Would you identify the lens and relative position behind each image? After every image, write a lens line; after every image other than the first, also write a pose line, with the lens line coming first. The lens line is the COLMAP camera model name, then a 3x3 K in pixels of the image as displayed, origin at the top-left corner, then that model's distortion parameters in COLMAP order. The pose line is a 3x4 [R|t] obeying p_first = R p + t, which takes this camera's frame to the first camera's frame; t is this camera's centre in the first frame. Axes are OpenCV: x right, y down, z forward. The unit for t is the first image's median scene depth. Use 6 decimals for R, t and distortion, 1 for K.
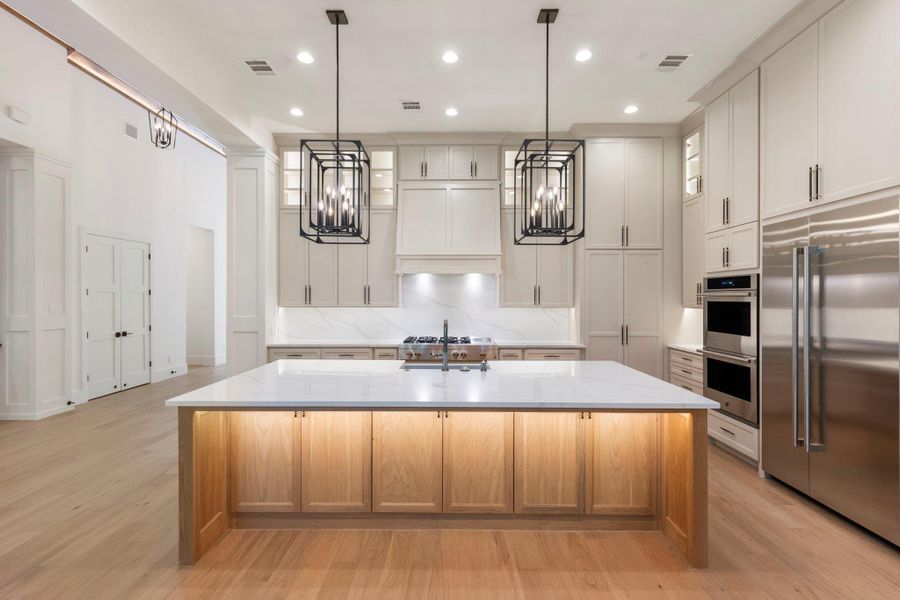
lens RADIAL K [[403.1, 0, 431.2], [0, 403.1, 298.0], [0, 0, 1]] dist [0.003940, -0.000887]
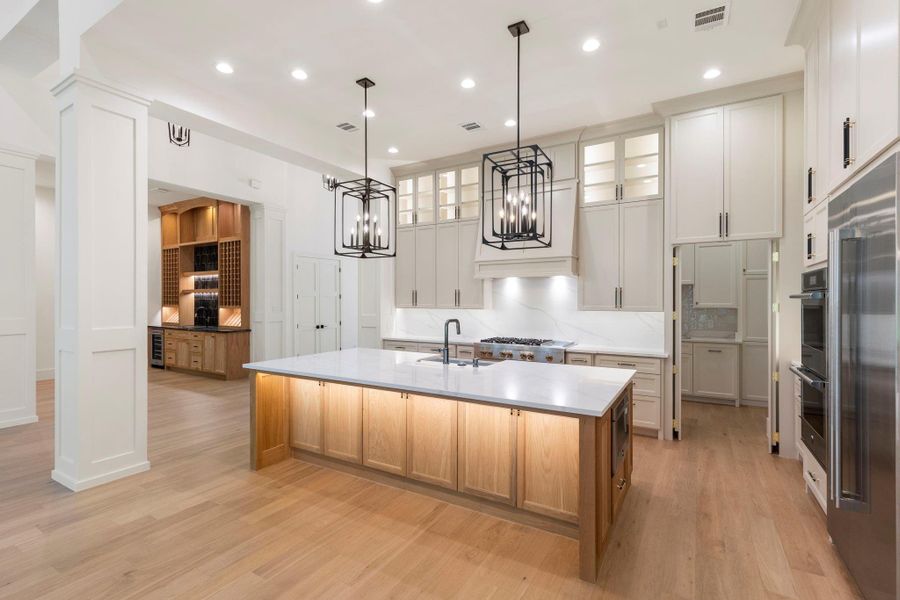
lens RADIAL K [[403.1, 0, 444.3], [0, 403.1, 304.3], [0, 0, 1]] dist [0.003940, -0.000887]
pose [[0.868914, 0.003869, -0.494947, 0.542416], [0.000853, 0.999956, 0.009313, -0.000372], [0.494962, -0.008514, 0.868873, 0.001093]]
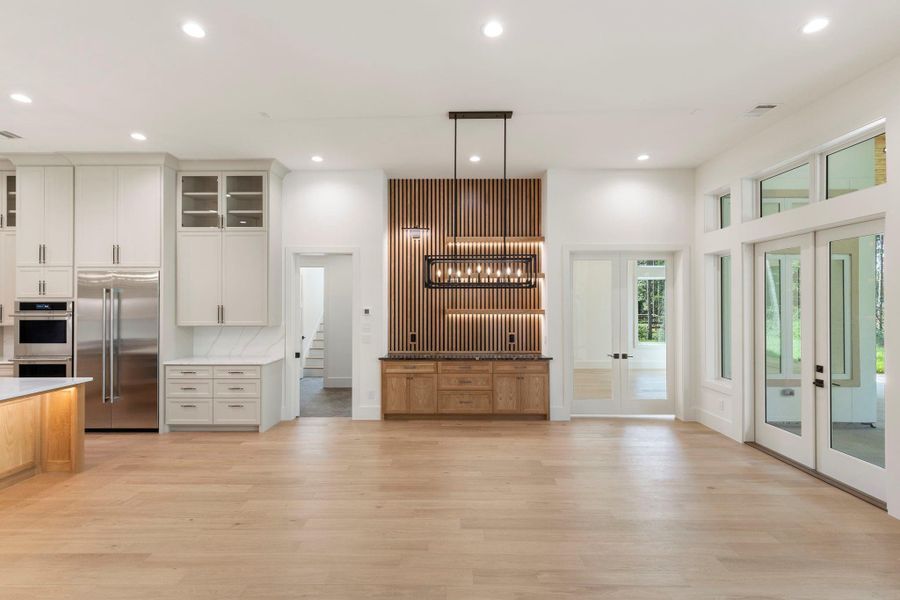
lens RADIAL K [[403.1, 0, 469.9], [0, 403.1, 303.7], [0, 0, 1]] dist [0.003940, -0.000887]
pose [[-0.066018, 0.005404, 0.997804, -0.793044], [0.000421, 0.999985, -0.005388, -0.041787], [-0.997818, 0.000064, -0.066019, -0.383703]]
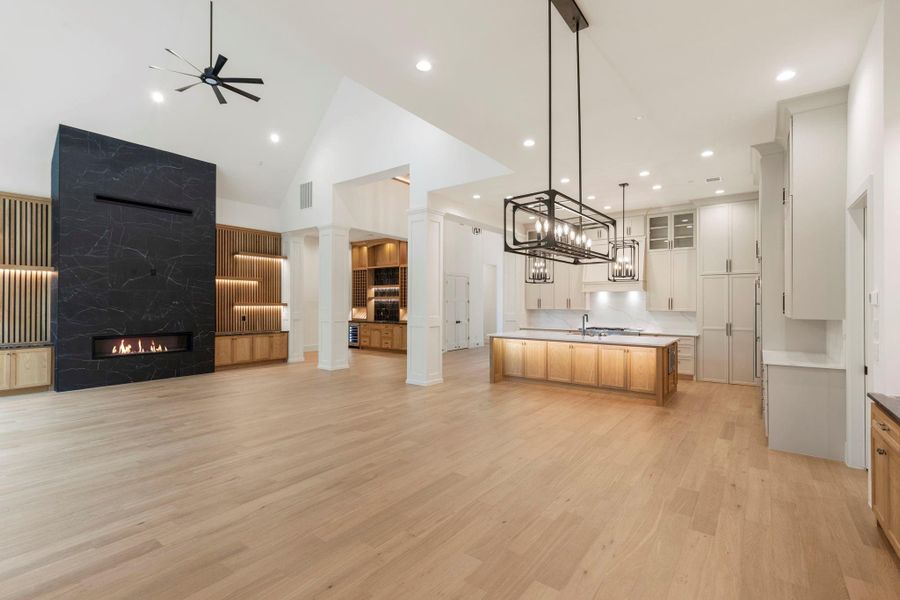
lens RADIAL K [[403.1, 0, 442.5], [0, 403.1, 303.2], [0, 0, 1]] dist [0.003940, -0.000887]
pose [[0.811042, 0.000653, -0.584988, 0.687307], [-0.002218, 0.999996, -0.001959, -0.005259], [0.584984, 0.002886, 0.811040, -1.306942]]
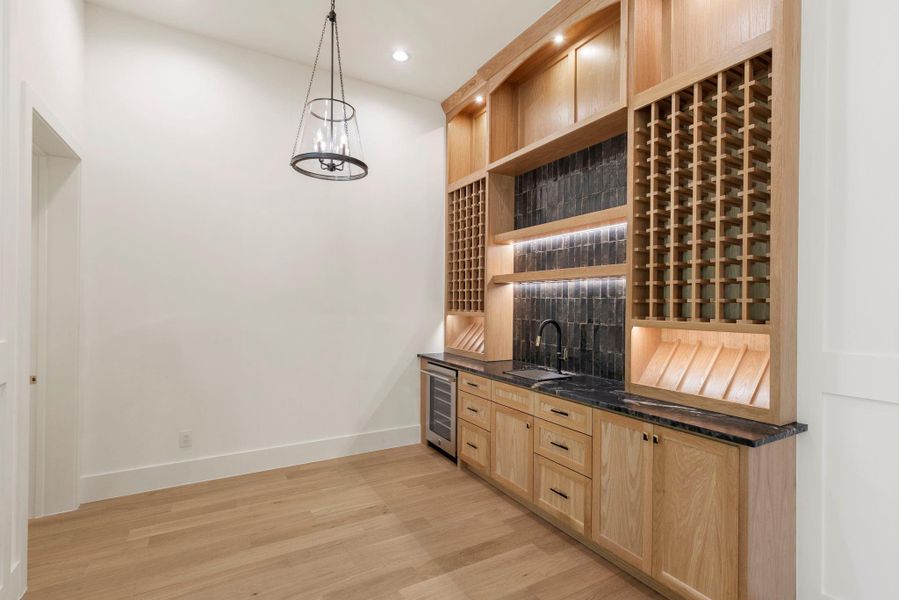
lens RADIAL K [[402.7, 0, 449.6], [0, 402.7, 302.8], [0, 0, 1]] dist [0.003940, -0.000887]
pose [[0.526819, 0.005845, -0.849958, -1.272493], [-0.005243, 0.999980, 0.003628, -0.000365], [0.849962, 0.002545, 0.526839, 0.725597]]
